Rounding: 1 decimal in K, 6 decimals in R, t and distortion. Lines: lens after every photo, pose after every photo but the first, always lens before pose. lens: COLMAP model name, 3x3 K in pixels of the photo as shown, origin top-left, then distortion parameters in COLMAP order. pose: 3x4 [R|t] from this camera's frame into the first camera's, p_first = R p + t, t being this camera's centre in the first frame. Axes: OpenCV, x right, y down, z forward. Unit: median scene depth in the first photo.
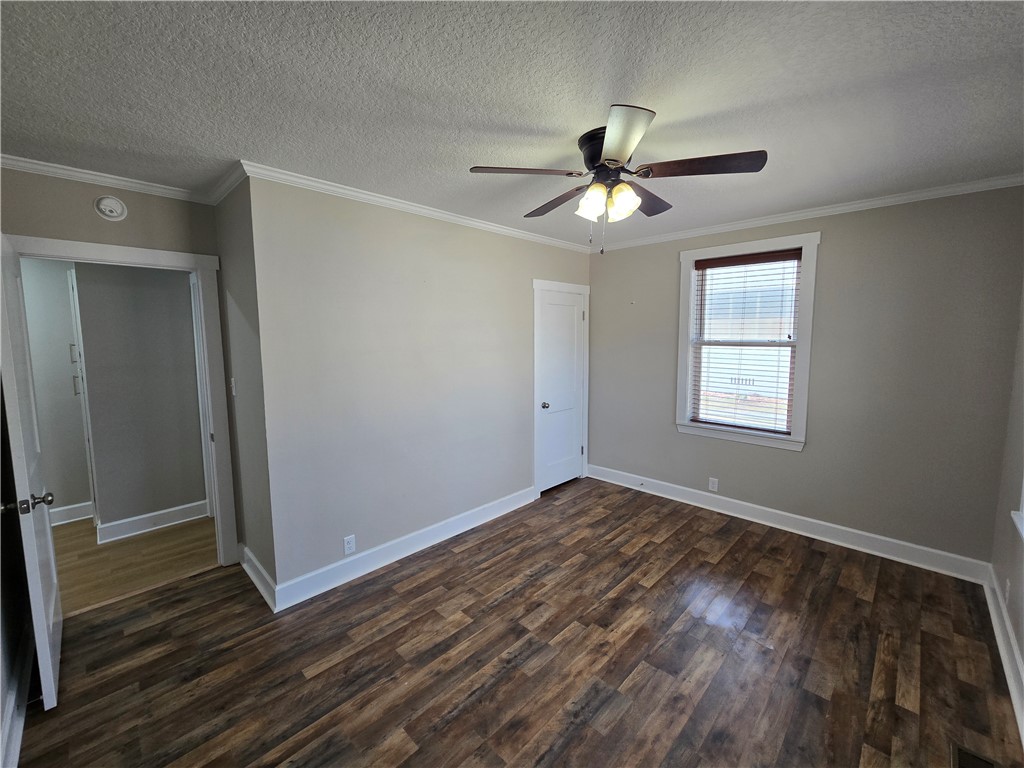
lens RADIAL K [[419.4, 0, 508.1], [0, 419.4, 377.0], [0, 0, 1]] dist [0.001171, -0.000048]
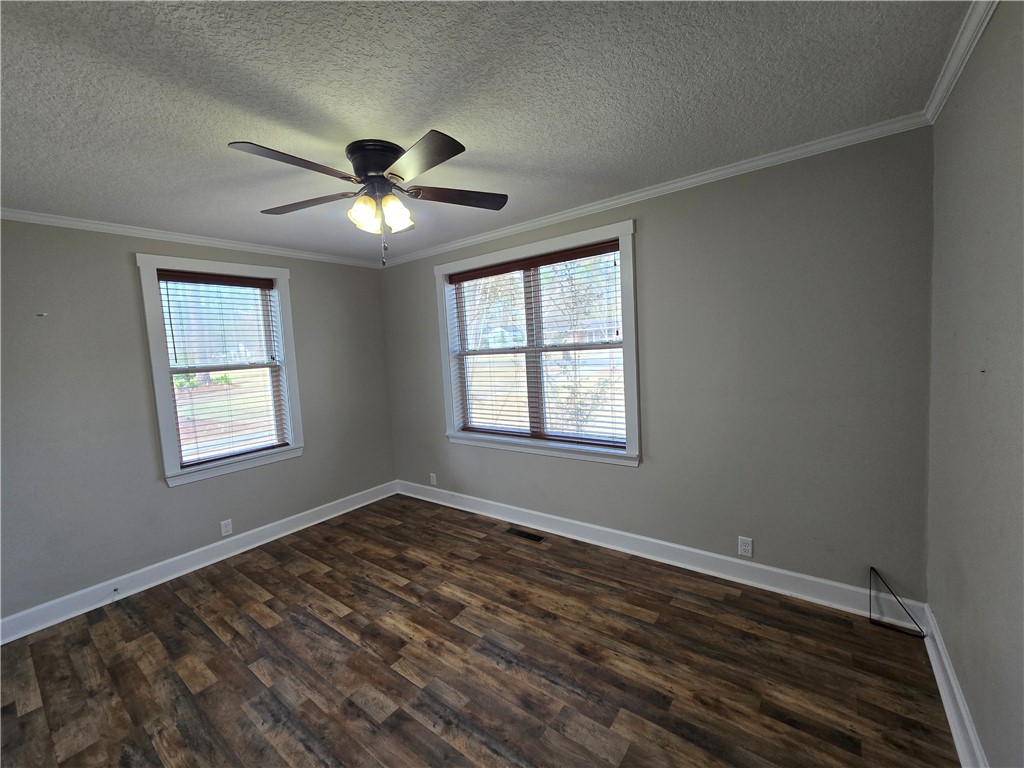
lens RADIAL K [[419.4, 0, 508.1], [0, 419.4, 377.0], [0, 0, 1]] dist [0.001171, -0.000048]
pose [[-0.120180, -0.061102, 0.990870, -0.654941], [0.159650, 0.983924, 0.080037, -0.048081], [-0.979831, 0.167812, -0.108493, 0.689642]]
